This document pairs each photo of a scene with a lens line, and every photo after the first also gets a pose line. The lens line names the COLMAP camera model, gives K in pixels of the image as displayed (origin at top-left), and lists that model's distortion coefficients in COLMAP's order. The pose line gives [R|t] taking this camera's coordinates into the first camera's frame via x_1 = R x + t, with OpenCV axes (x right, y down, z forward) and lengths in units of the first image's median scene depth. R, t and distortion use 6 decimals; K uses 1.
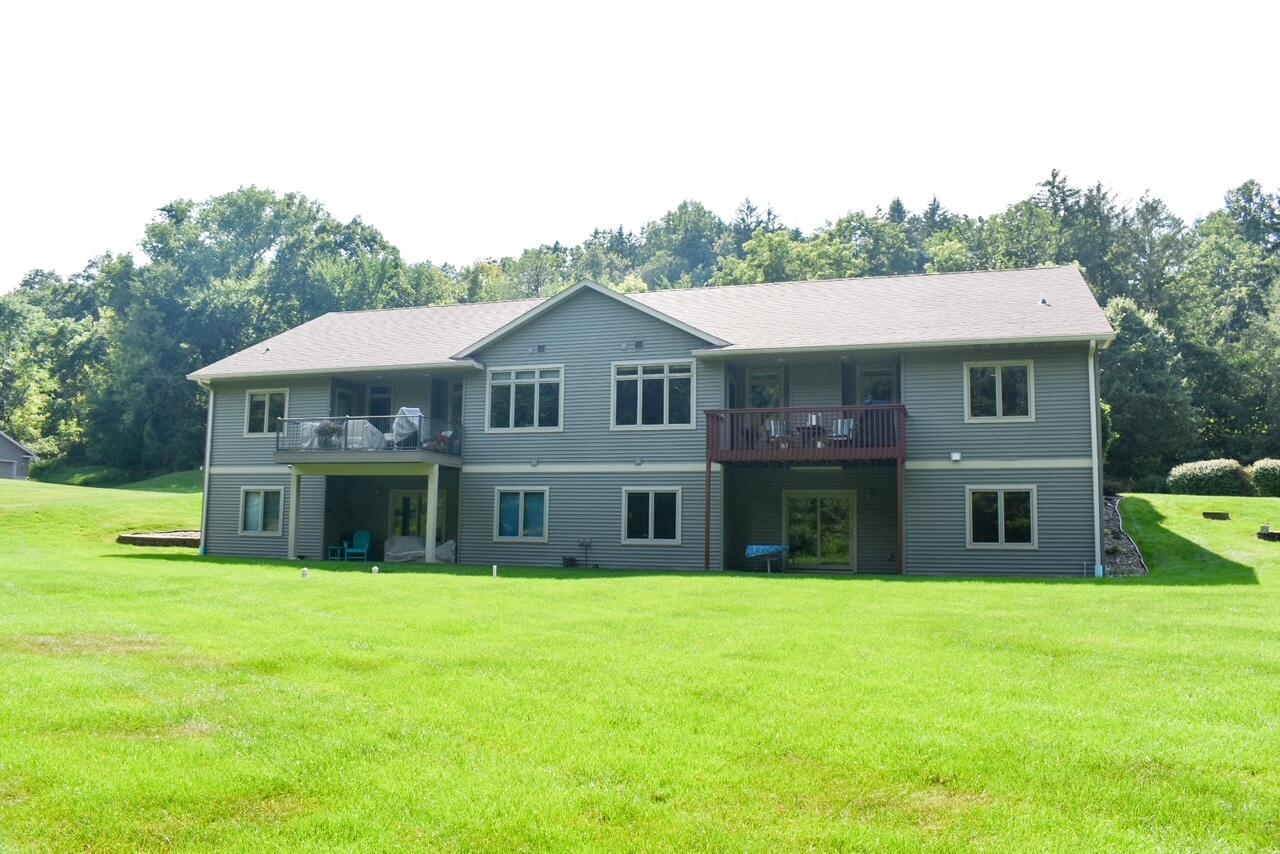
lens RADIAL K [[1001.1, 0, 640.0], [0, 1001.1, 427.0], [0, 0, 1]] dist [-0.094956, 0.003255]
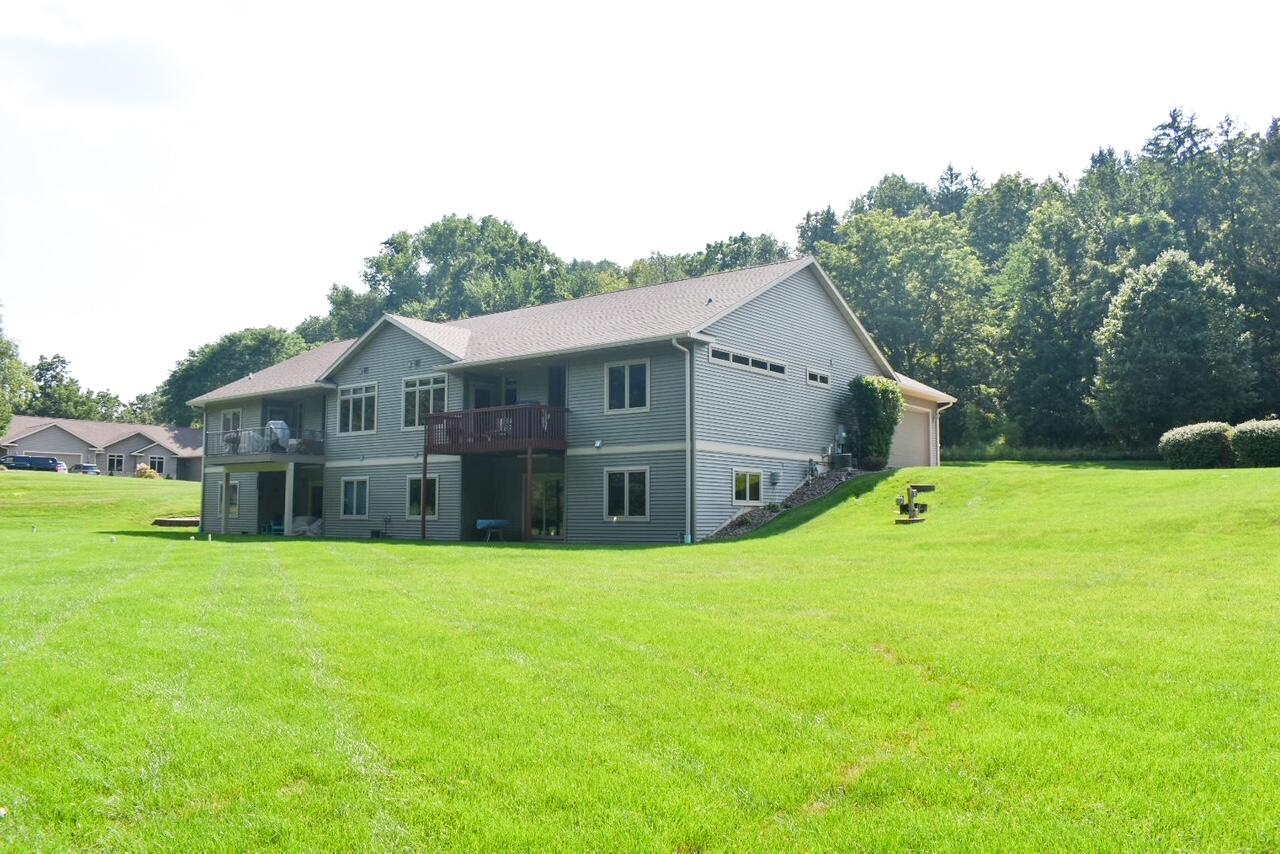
lens RADIAL K [[1001.1, 0, 640.0], [0, 1001.1, 427.0], [0, 0, 1]] dist [-0.094956, 0.003255]
pose [[0.942119, -0.044458, -0.332319, 0.659446], [0.051130, 0.998627, 0.011355, -0.001033], [0.331358, -0.027689, 0.943099, -0.097960]]
